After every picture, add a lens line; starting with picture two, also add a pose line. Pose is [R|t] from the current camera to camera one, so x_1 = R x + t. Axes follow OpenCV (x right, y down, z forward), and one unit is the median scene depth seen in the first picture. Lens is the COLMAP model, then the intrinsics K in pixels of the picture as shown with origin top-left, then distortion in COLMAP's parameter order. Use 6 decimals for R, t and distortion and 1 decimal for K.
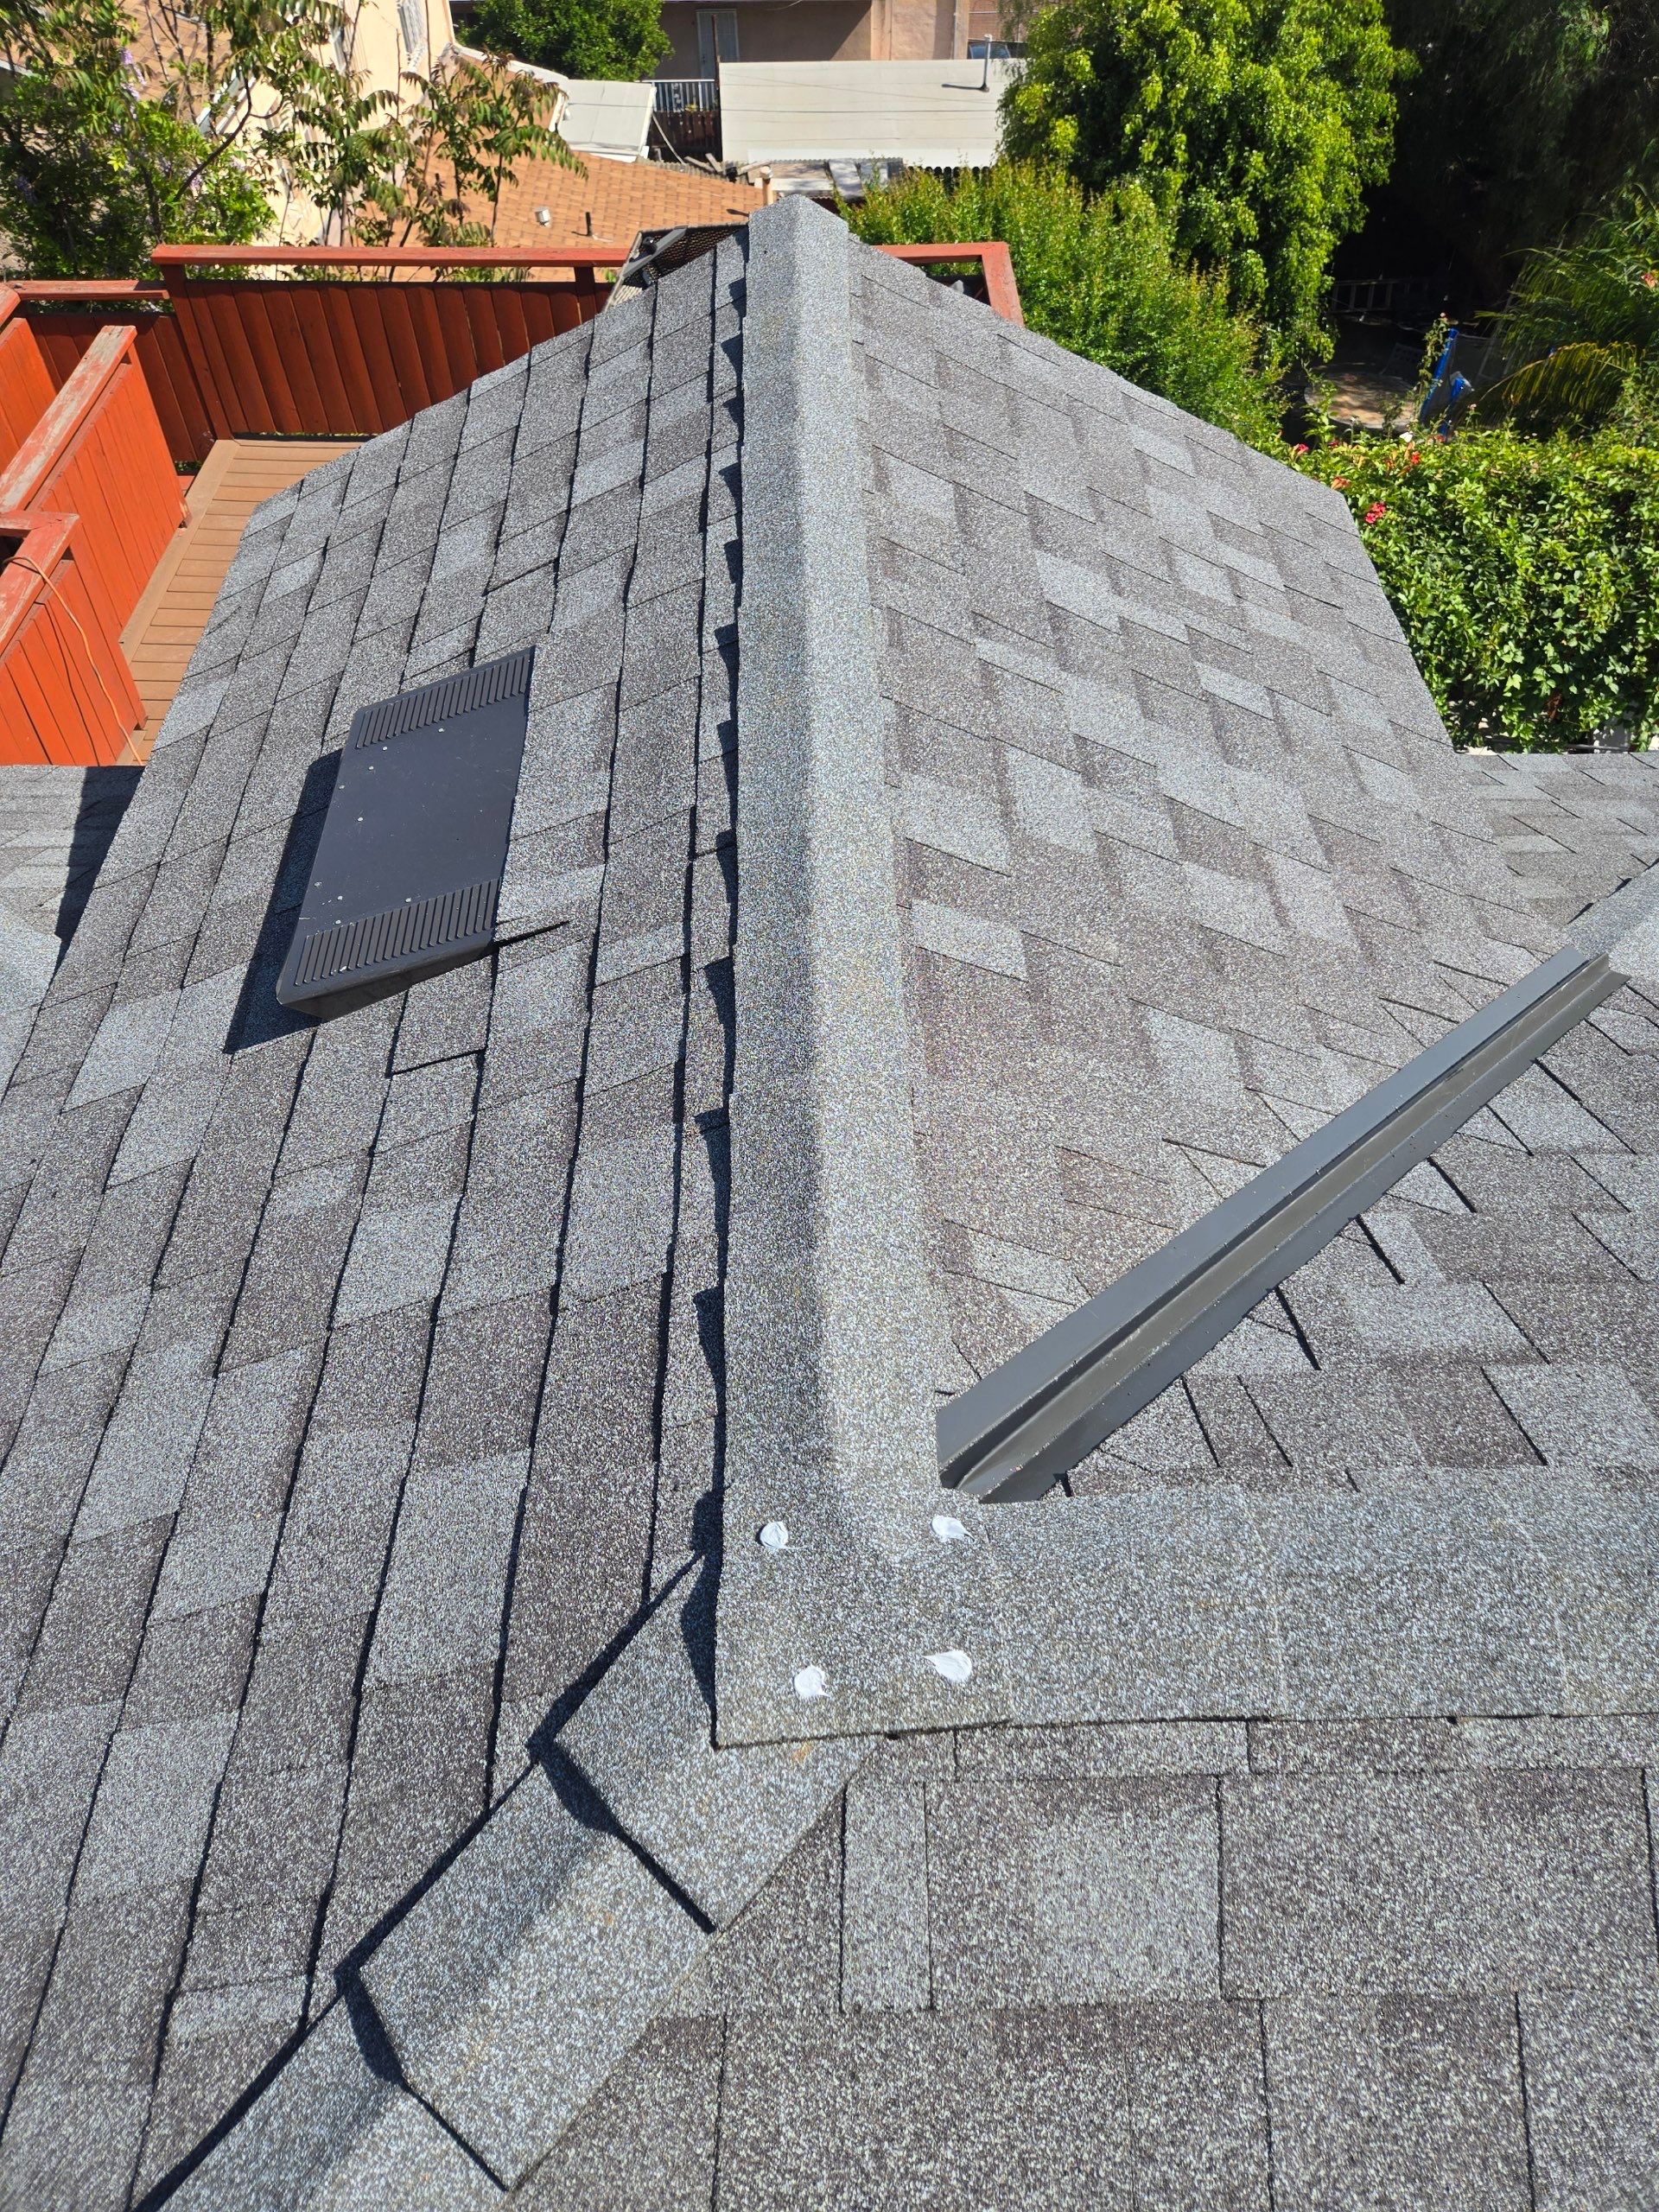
lens RADIAL K [[1562.4, 0, 829.5], [0, 1562.4, 1106.0], [0, 0, 1]] dist [0.088187, -0.060482]
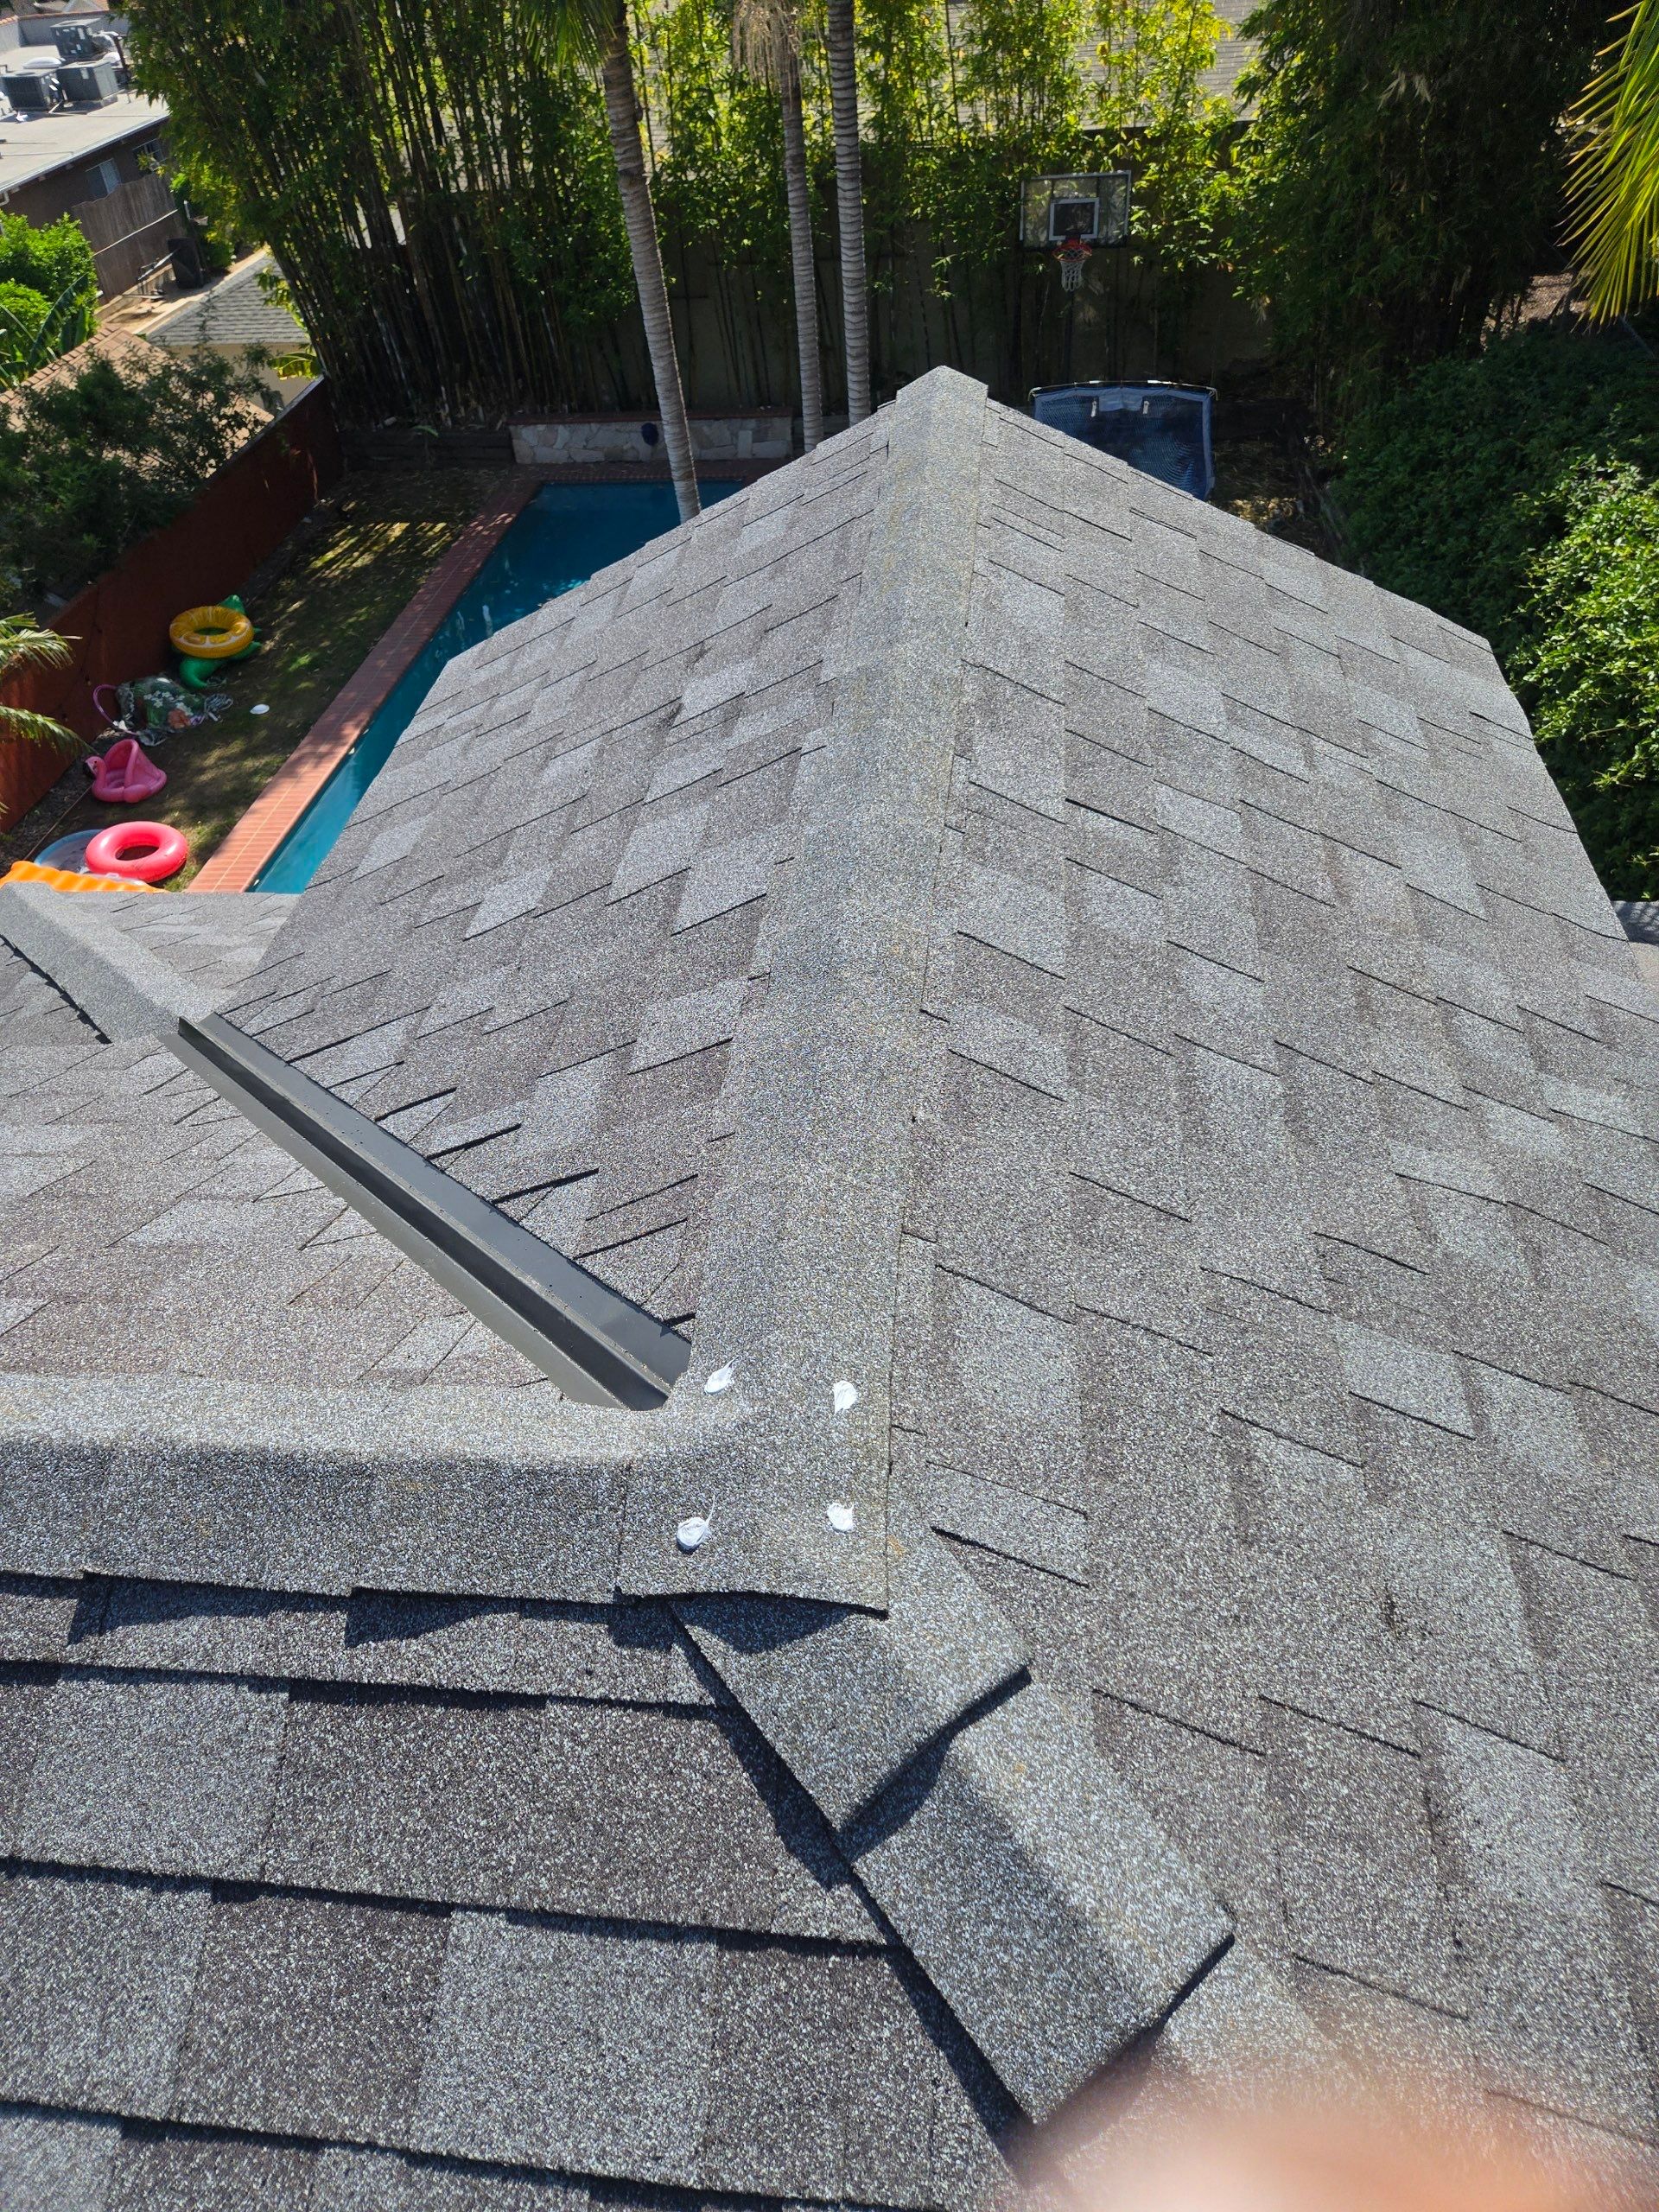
lens RADIAL K [[1562.4, 0, 829.5], [0, 1562.4, 1106.0], [0, 0, 1]] dist [0.088187, -0.060482]
pose [[0.112609, -0.648406, 0.752920, -0.531983], [0.800733, 0.507881, 0.317621, -0.088280], [-0.588341, 0.567121, 0.576393, 0.231033]]
